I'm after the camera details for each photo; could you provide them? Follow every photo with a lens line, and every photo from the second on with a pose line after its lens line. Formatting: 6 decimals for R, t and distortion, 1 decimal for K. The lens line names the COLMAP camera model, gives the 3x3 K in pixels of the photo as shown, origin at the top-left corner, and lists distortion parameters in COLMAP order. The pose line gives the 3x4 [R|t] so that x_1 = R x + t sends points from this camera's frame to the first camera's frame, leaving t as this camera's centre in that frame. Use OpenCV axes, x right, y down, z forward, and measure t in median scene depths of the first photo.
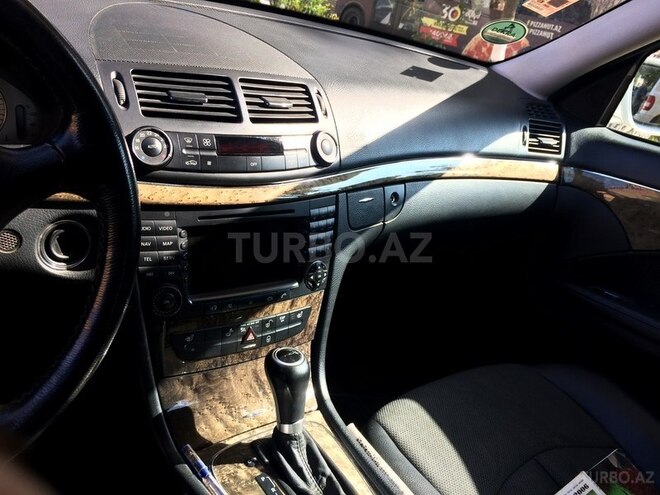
lens RADIAL K [[546.3, 0, 330.0], [0, 546.3, 247.5], [0, 0, 1]] dist [0.066401, -0.113574]
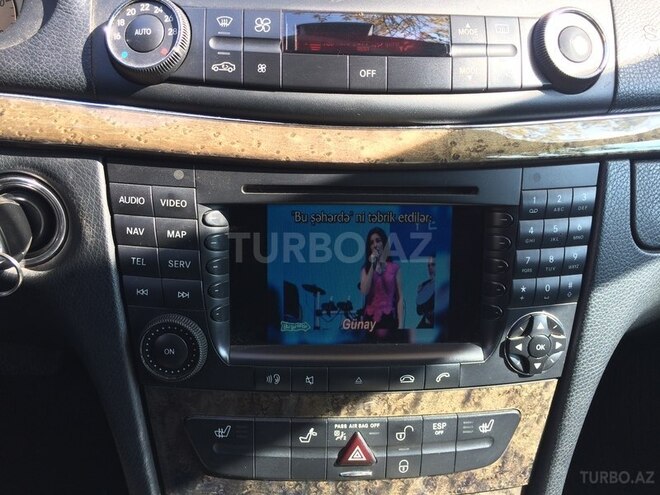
lens RADIAL K [[546.3, 0, 330.0], [0, 546.3, 247.5], [0, 0, 1]] dist [0.066401, -0.113574]
pose [[0.833811, 0.056313, -0.549170, 0.081180], [-0.101358, 0.993489, -0.052018, 0.014462], [0.542665, 0.099036, 0.834090, 0.562806]]
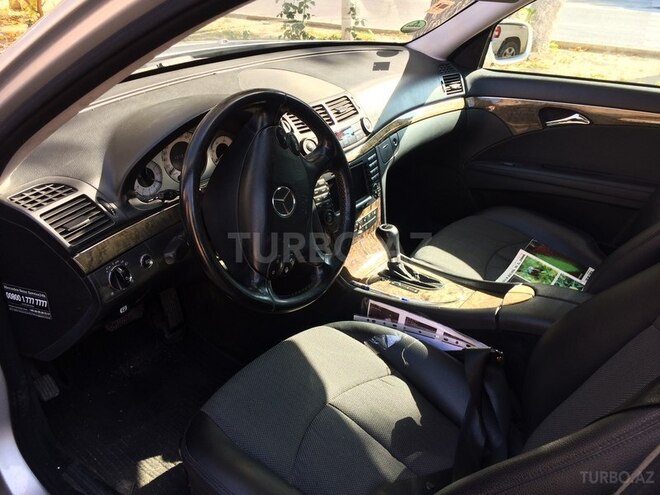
lens RADIAL K [[546.3, 0, 330.0], [0, 546.3, 247.5], [0, 0, 1]] dist [0.066401, -0.113574]
pose [[0.942612, -0.289256, 0.166772, -0.594497], [0.272207, 0.954996, 0.117839, -0.032019], [-0.193352, -0.065680, 0.978929, -0.936098]]
